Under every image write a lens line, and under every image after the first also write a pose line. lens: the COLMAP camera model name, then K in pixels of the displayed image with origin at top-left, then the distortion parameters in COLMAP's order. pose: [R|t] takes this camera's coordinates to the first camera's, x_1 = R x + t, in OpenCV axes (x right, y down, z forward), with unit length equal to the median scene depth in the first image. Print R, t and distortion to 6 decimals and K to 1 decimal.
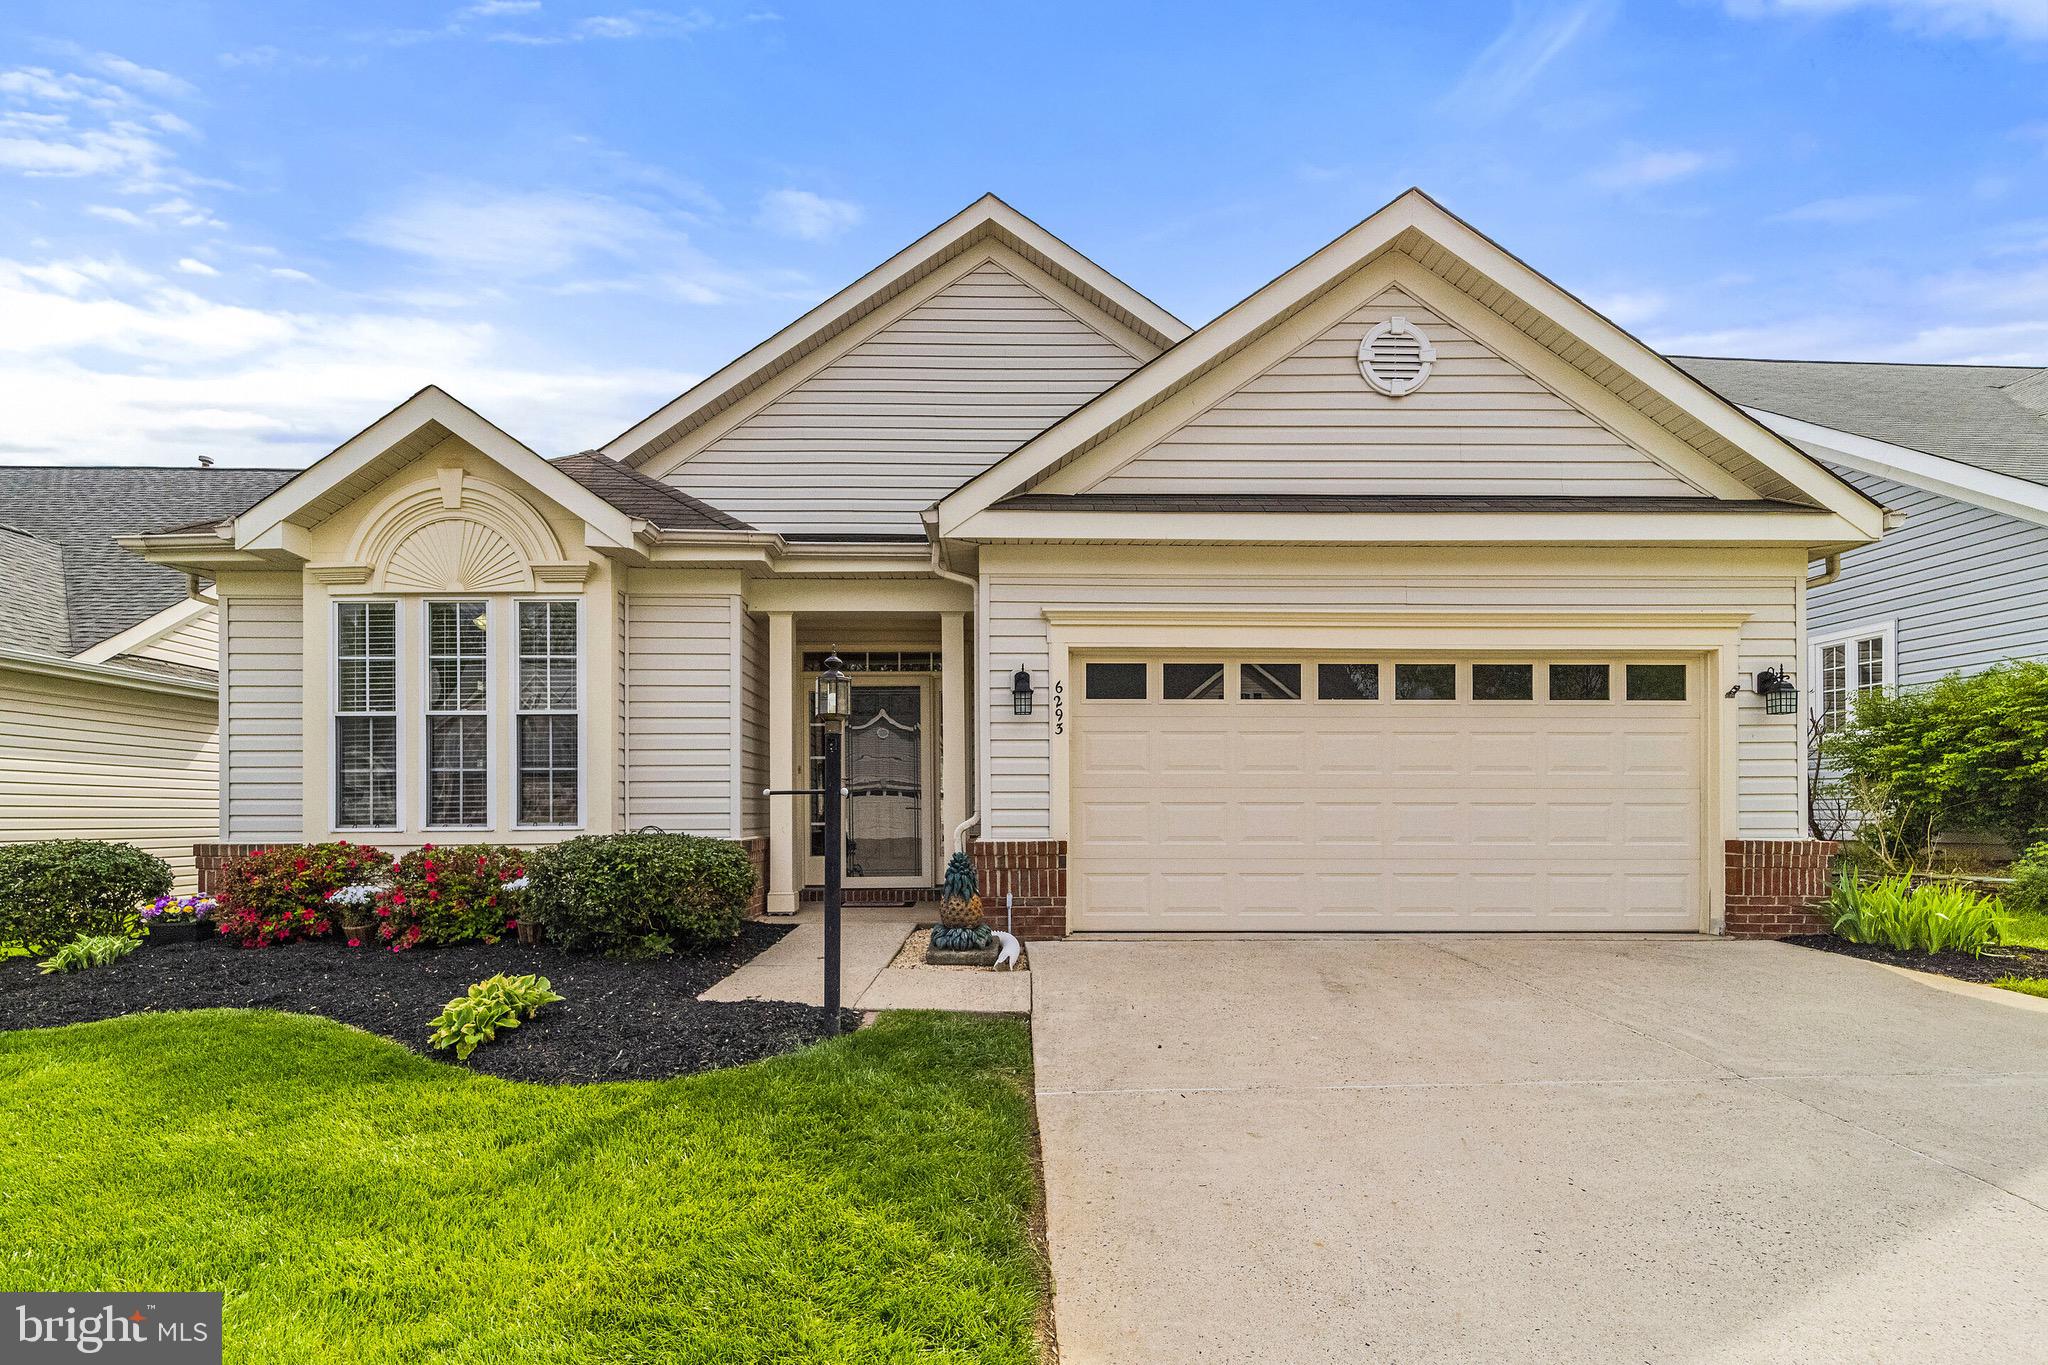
lens RADIAL K [[913.7, 0, 1026.7], [0, 913.7, 804.1], [0, 0, 1]] dist [0.000908, -0.000150]
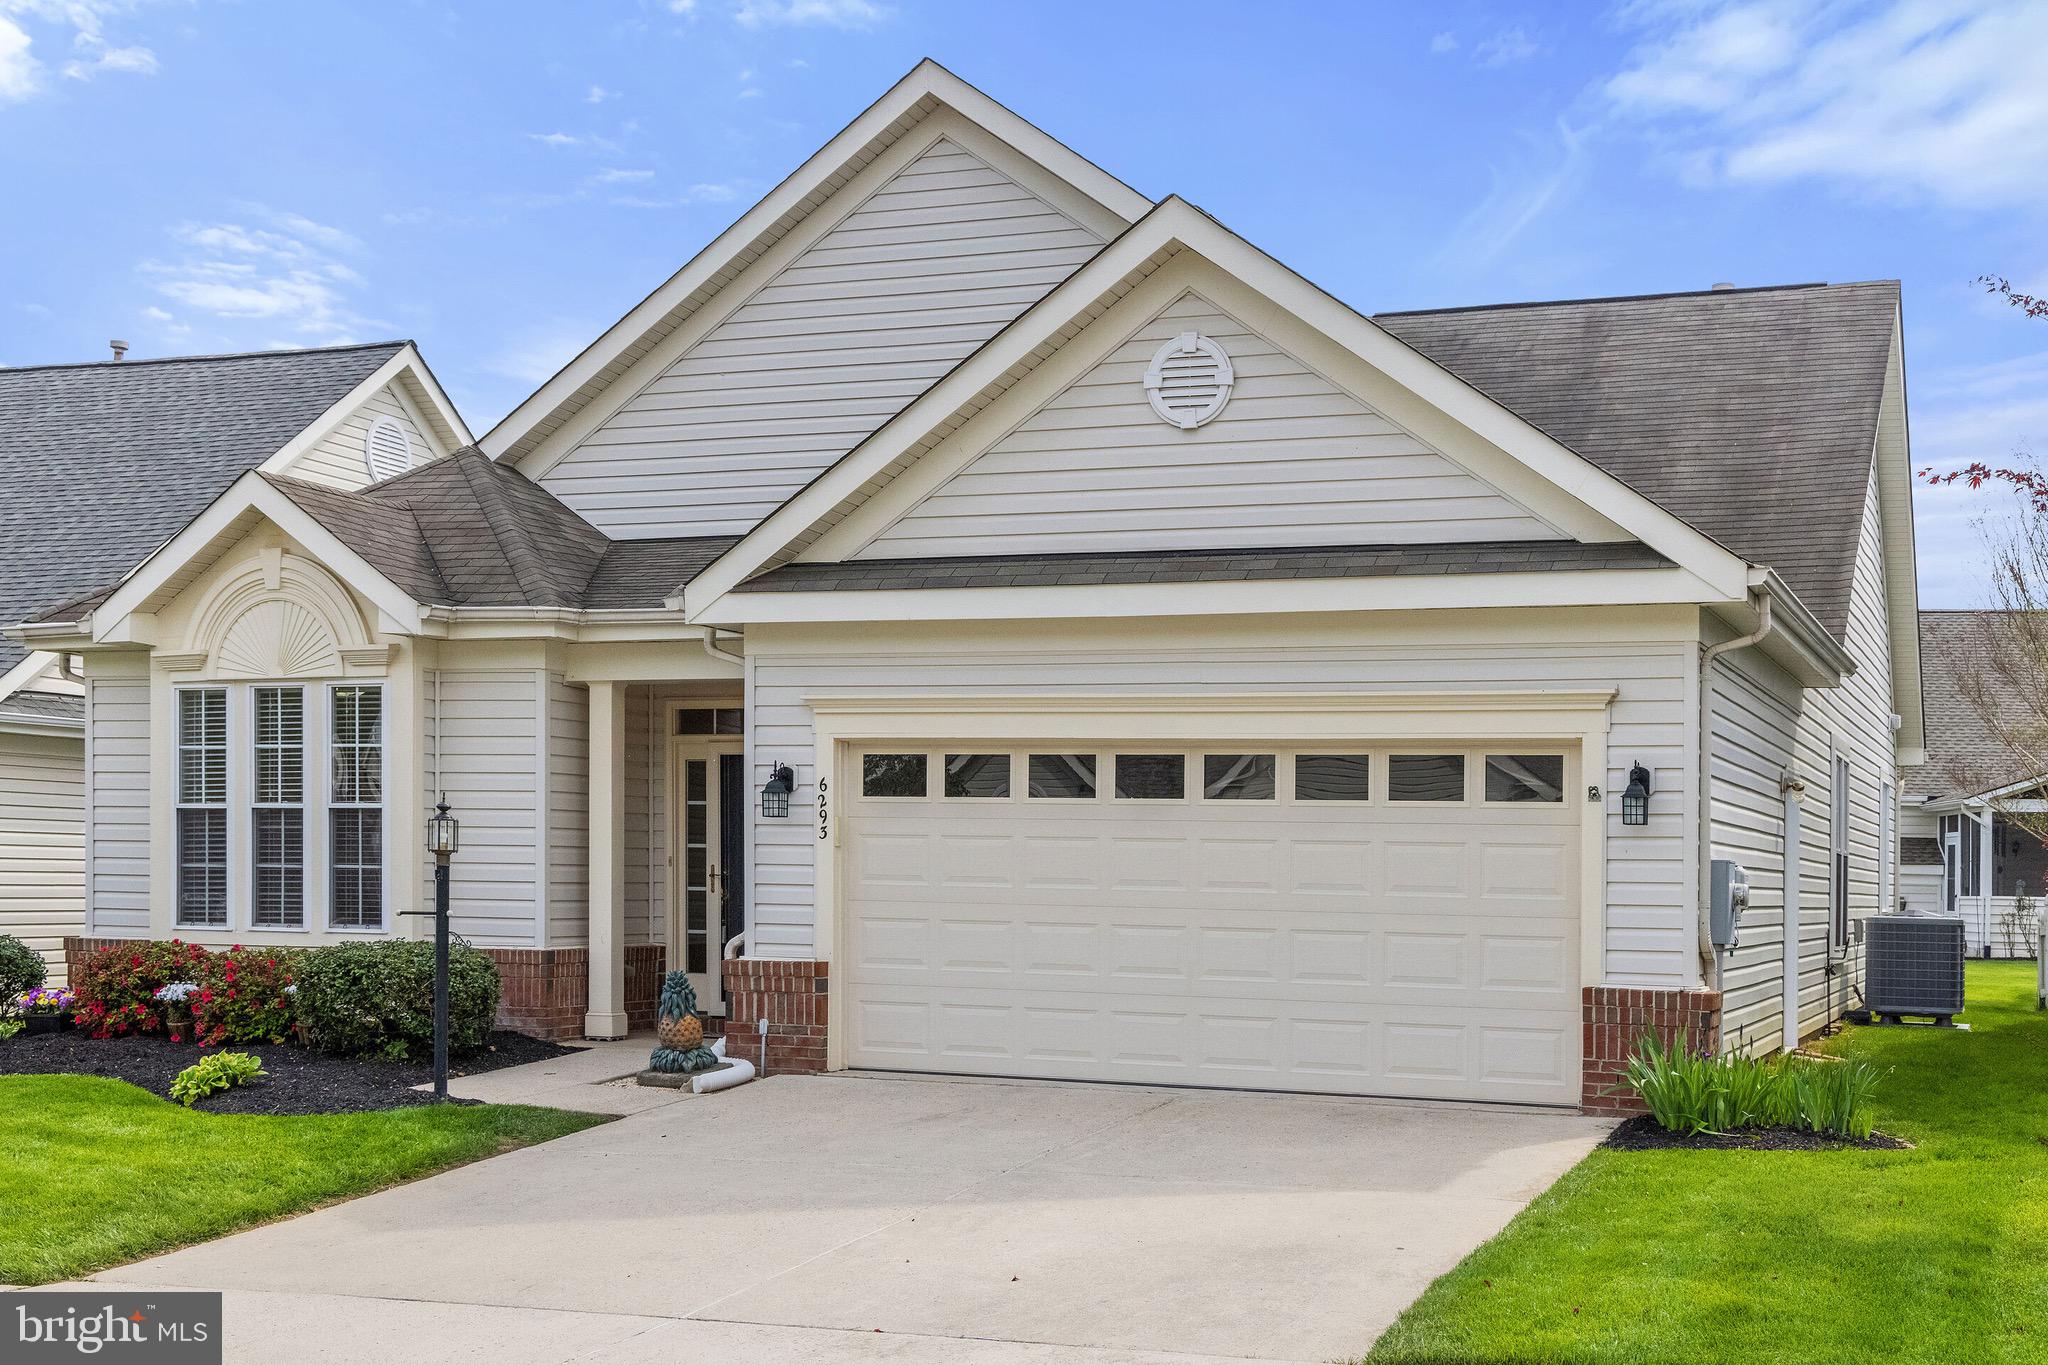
lens RADIAL K [[2580.9, 0, 1023.9], [0, 2580.9, 917.6], [0, 0, 1]] dist [0.004100, 0.041740]
pose [[0.914188, 0.023763, -0.404593, 1.197730], [-0.013320, 0.999502, 0.028607, -0.073775], [0.405072, -0.020763, 0.914049, -1.159701]]
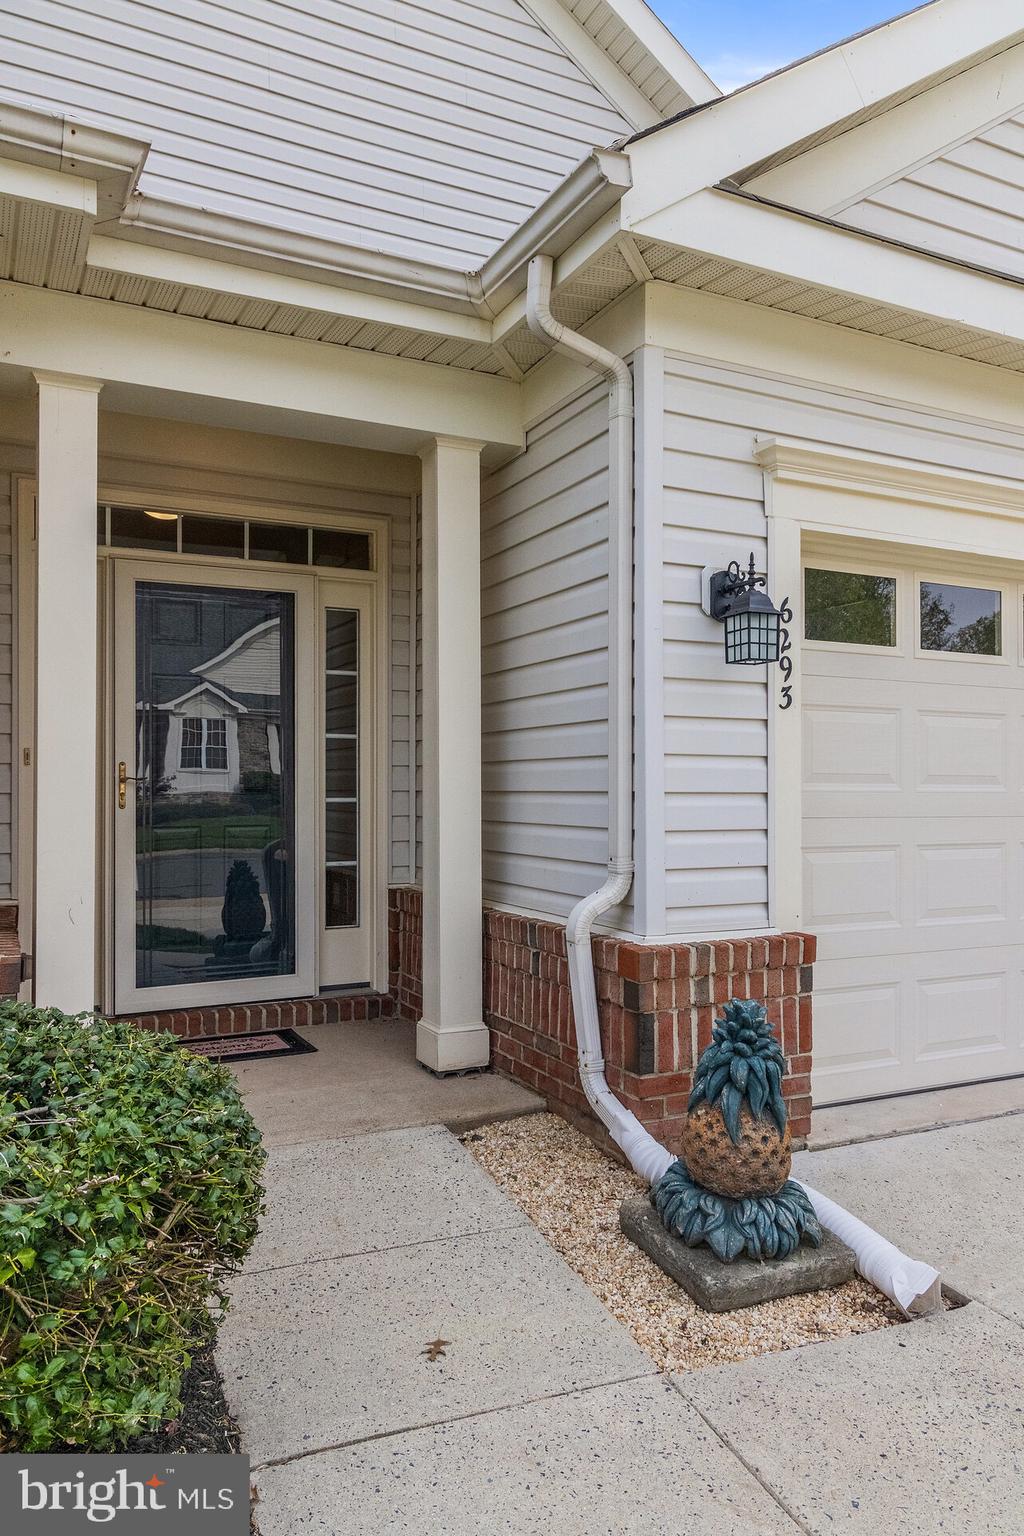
lens RADIAL K [[1035.1, 0, 512.0], [0, 1035.1, 768.0], [0, 0, 1]] dist [0.007248, 0.001580]
pose [[0.905638, 0.011659, 0.423892, -0.322108], [-0.005281, 0.999855, -0.016217, -0.035561], [-0.424019, 0.012448, 0.905568, 0.568612]]
